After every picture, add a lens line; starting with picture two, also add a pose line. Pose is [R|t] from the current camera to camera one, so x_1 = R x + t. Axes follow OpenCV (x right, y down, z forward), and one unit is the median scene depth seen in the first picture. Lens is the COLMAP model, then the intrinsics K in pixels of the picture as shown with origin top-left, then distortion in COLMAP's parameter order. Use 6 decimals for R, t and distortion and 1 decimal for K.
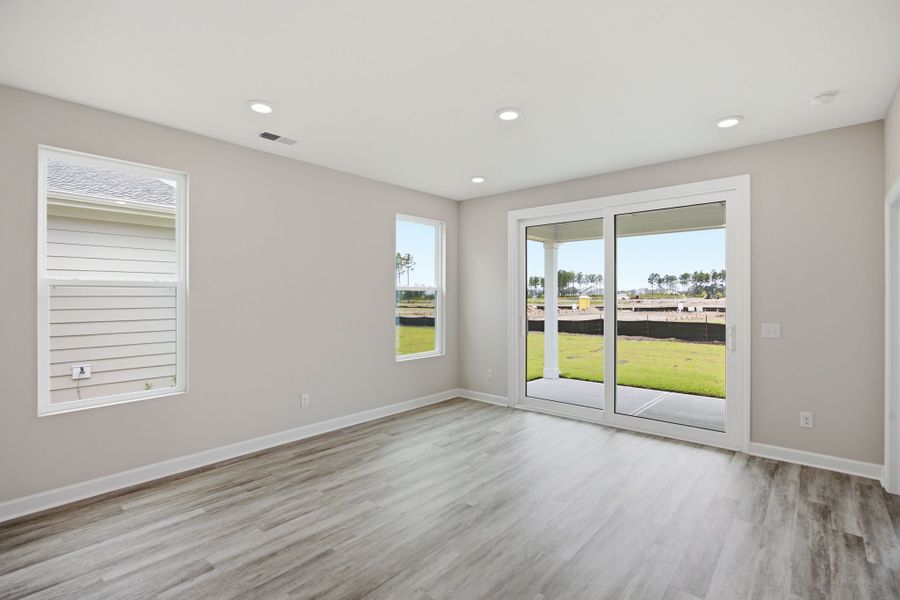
lens RADIAL K [[418.4, 0, 449.7], [0, 418.4, 301.1], [0, 0, 1]] dist [-0.020149, 0.005132]
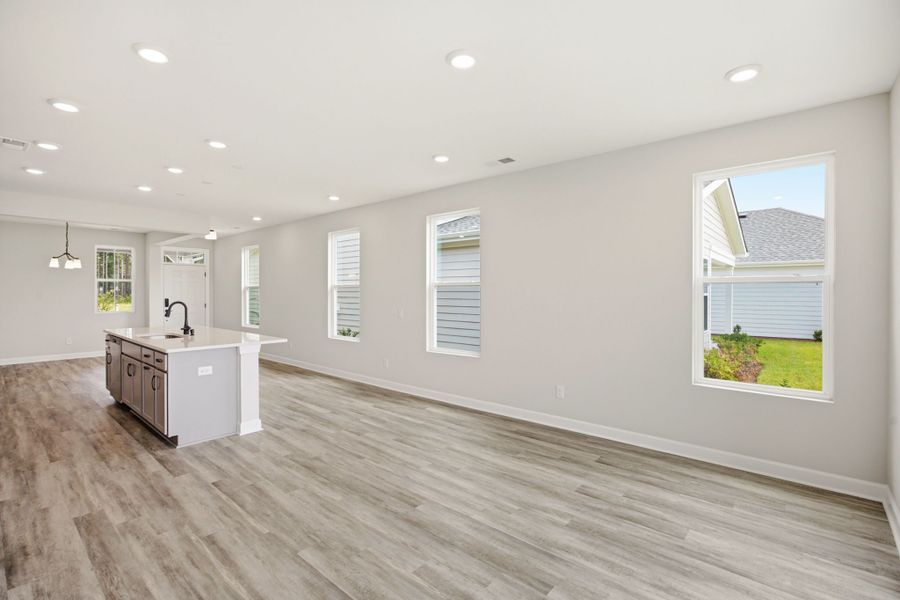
lens RADIAL K [[418.4, 0, 454.8], [0, 418.4, 295.2], [0, 0, 1]] dist [-0.020149, 0.005132]
pose [[0.012755, 0.009538, -0.999873, 0.834001], [-0.009394, 0.999912, 0.009418, -0.011181], [0.999875, 0.009272, 0.012844, 0.878772]]
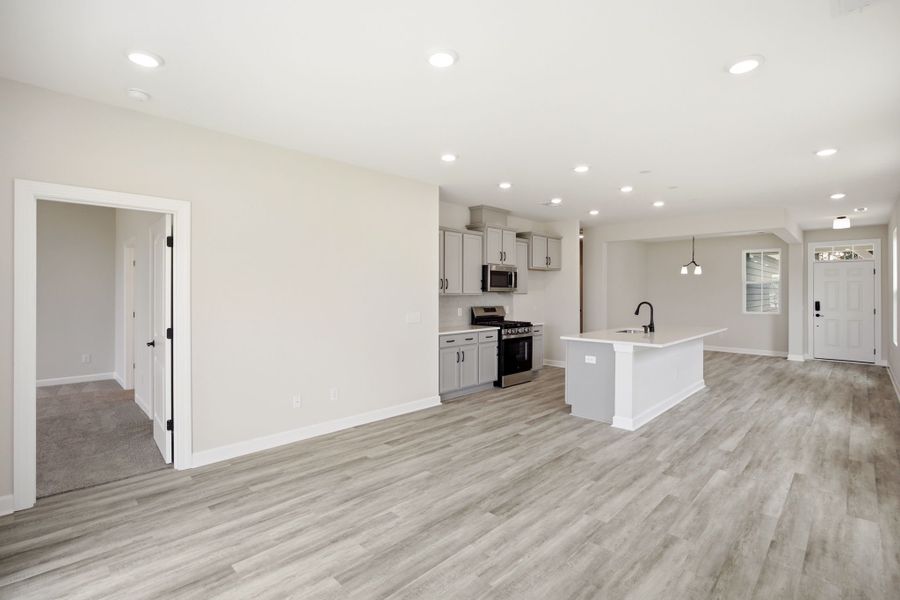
lens RADIAL K [[418.4, 0, 441.9], [0, 418.4, 287.2], [0, 0, 1]] dist [-0.020149, 0.005132]
pose [[-0.997251, 0.001444, 0.074085, 0.073602], [0.001037, 0.999984, -0.005524, -0.016470], [-0.074092, -0.005432, -0.997237, 1.605245]]
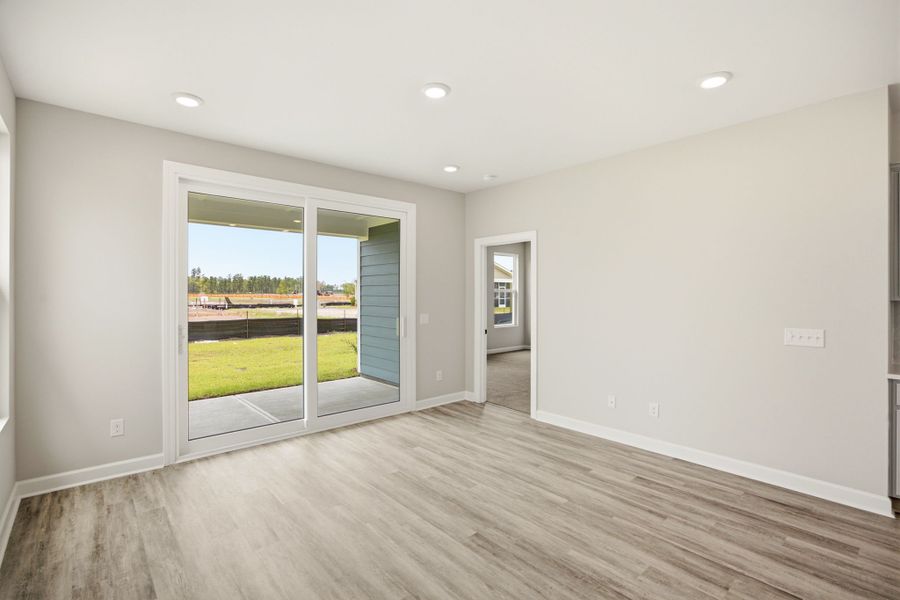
lens RADIAL K [[418.4, 0, 449.2], [0, 418.4, 295.0], [0, 0, 1]] dist [-0.020149, 0.005132]
pose [[0.134048, 0.001438, 0.990974, -0.672077], [0.006555, 0.999976, -0.002338, -0.005986], [-0.990953, 0.006810, 0.134036, 0.765095]]
